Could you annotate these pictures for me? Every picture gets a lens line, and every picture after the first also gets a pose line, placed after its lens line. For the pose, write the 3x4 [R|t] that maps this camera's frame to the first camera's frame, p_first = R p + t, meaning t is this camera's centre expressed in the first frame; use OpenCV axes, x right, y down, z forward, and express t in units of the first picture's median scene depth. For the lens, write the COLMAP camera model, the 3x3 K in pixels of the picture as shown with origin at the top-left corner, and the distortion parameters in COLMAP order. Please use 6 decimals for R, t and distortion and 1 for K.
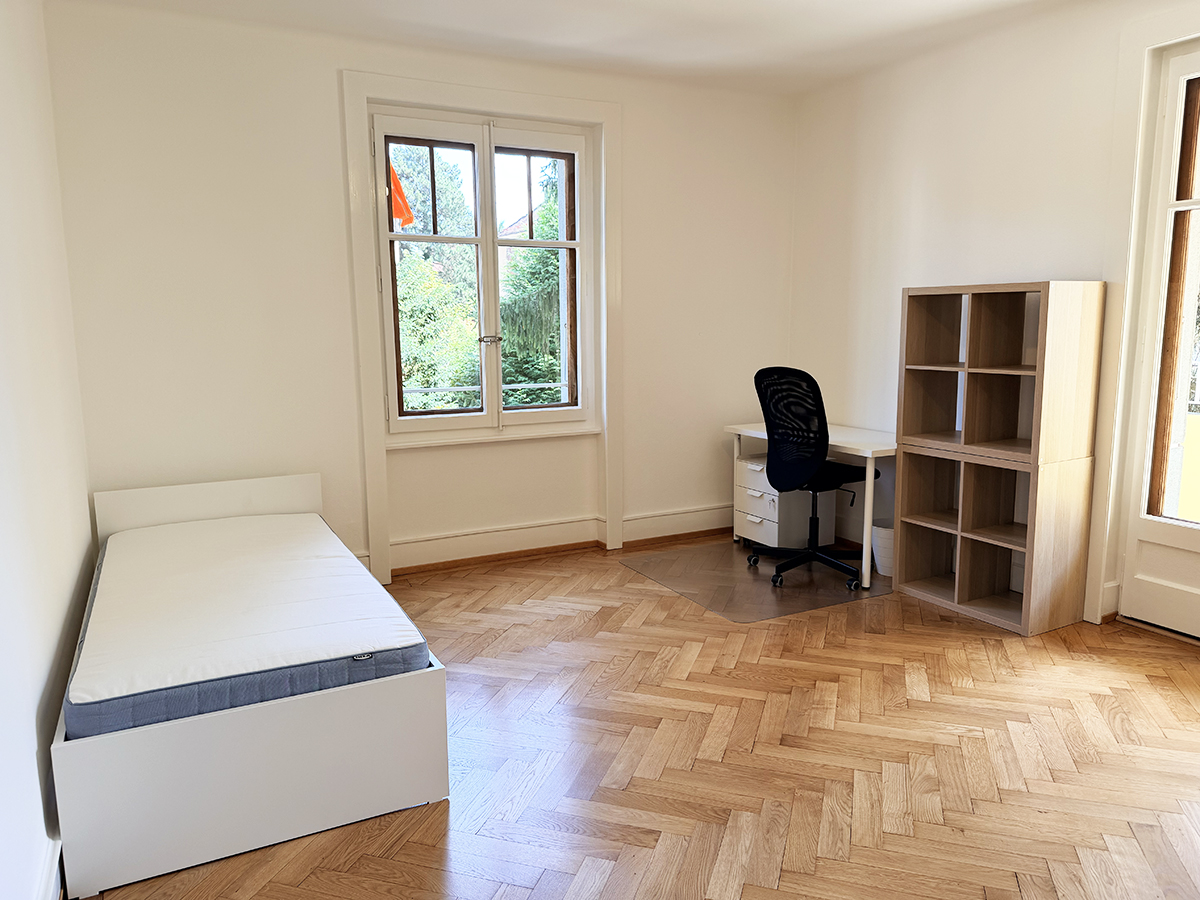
lens RADIAL K [[853.9, 0, 600.0], [0, 853.9, 450.0], [0, 0, 1]] dist [0.026256, -0.006393]
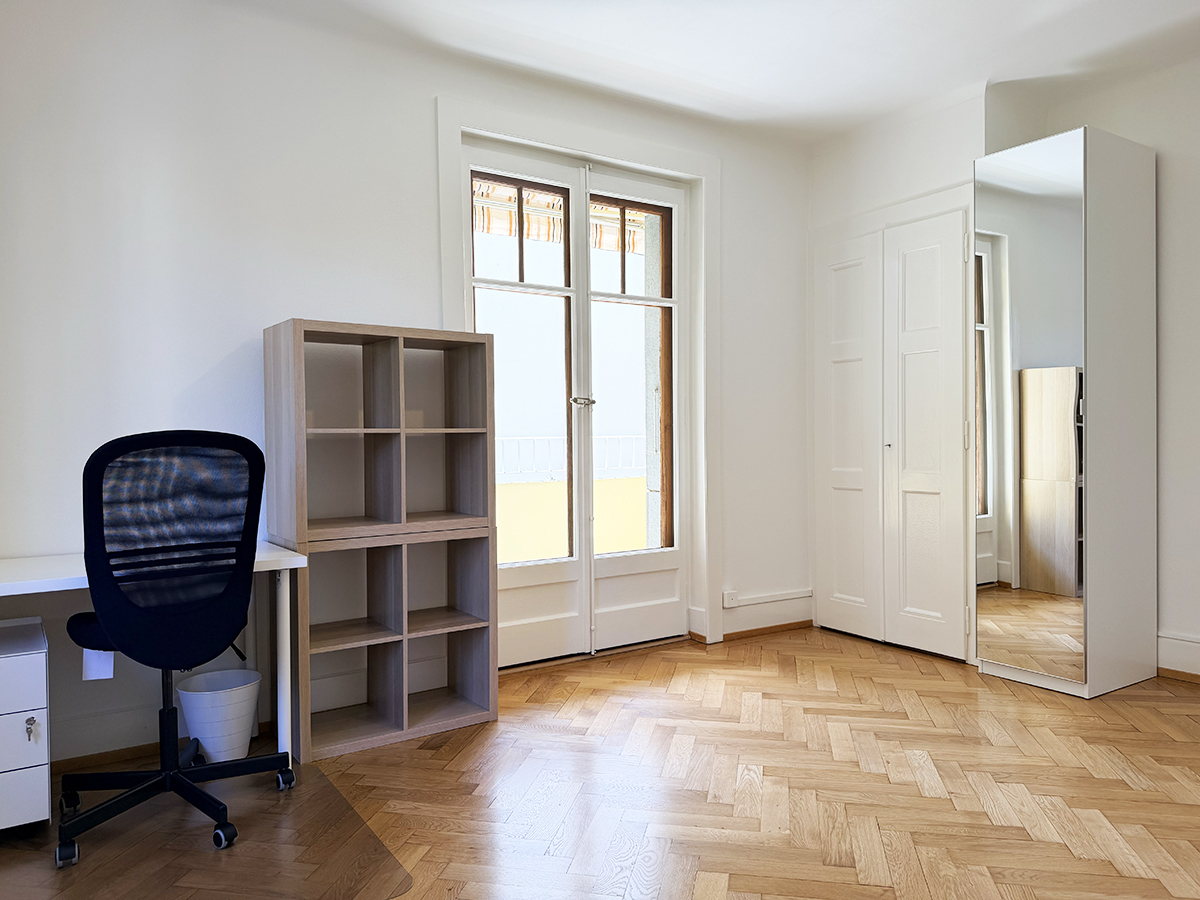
lens RADIAL K [[837.8, 0, 600.0], [0, 837.8, 450.0], [0, 0, 1]] dist [0.033541, -0.000008]
pose [[-0.092218, -0.000567, 0.995739, -0.339789], [0.164260, 0.986291, 0.015775, -0.051347], [-0.982097, 0.165015, -0.090861, 0.806765]]
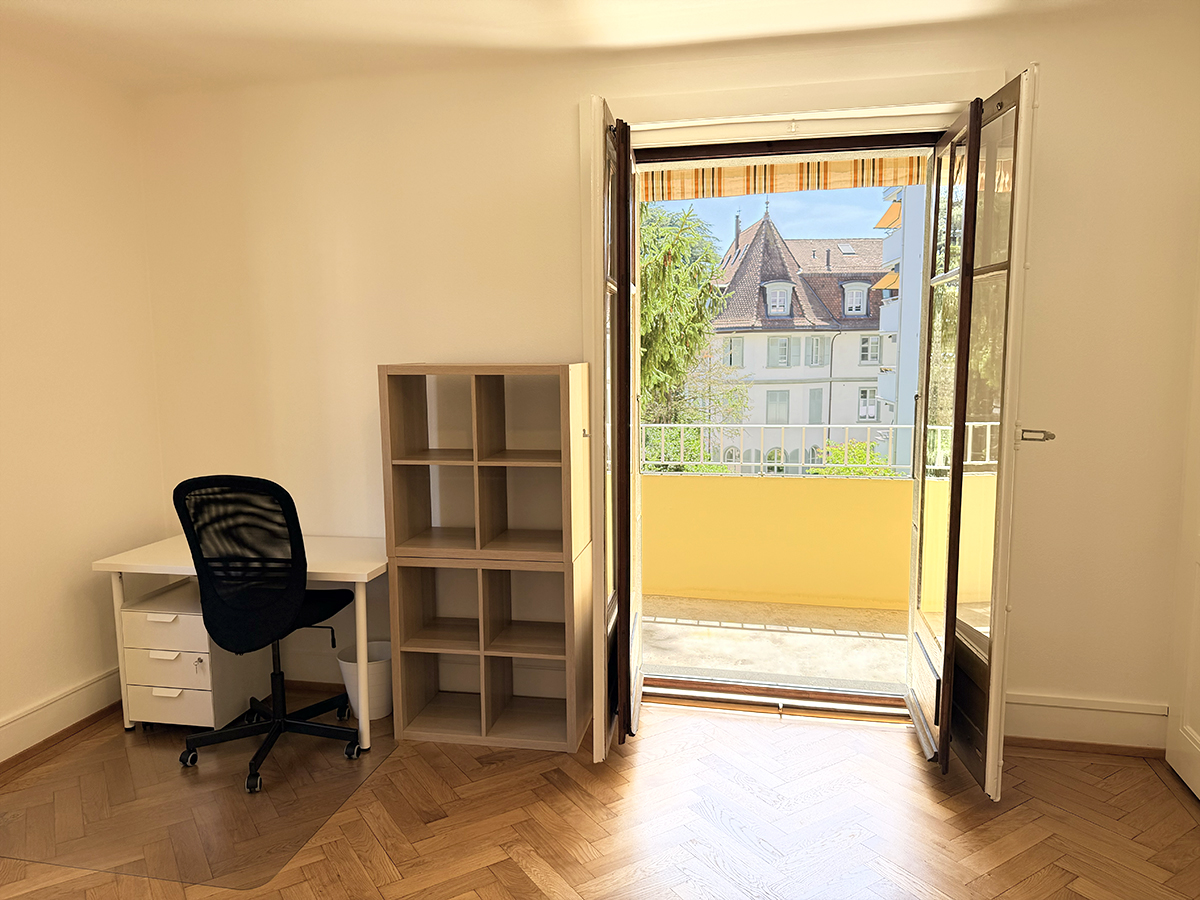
lens RADIAL K [[853.9, 0, 600.0], [0, 853.9, 450.0], [0, 0, 1]] dist [0.026256, -0.006393]
pose [[0.642608, -0.080422, 0.761963, -0.123547], [0.118343, 0.992960, 0.004997, -0.086741], [-0.757001, 0.086962, 0.647601, 0.323696]]
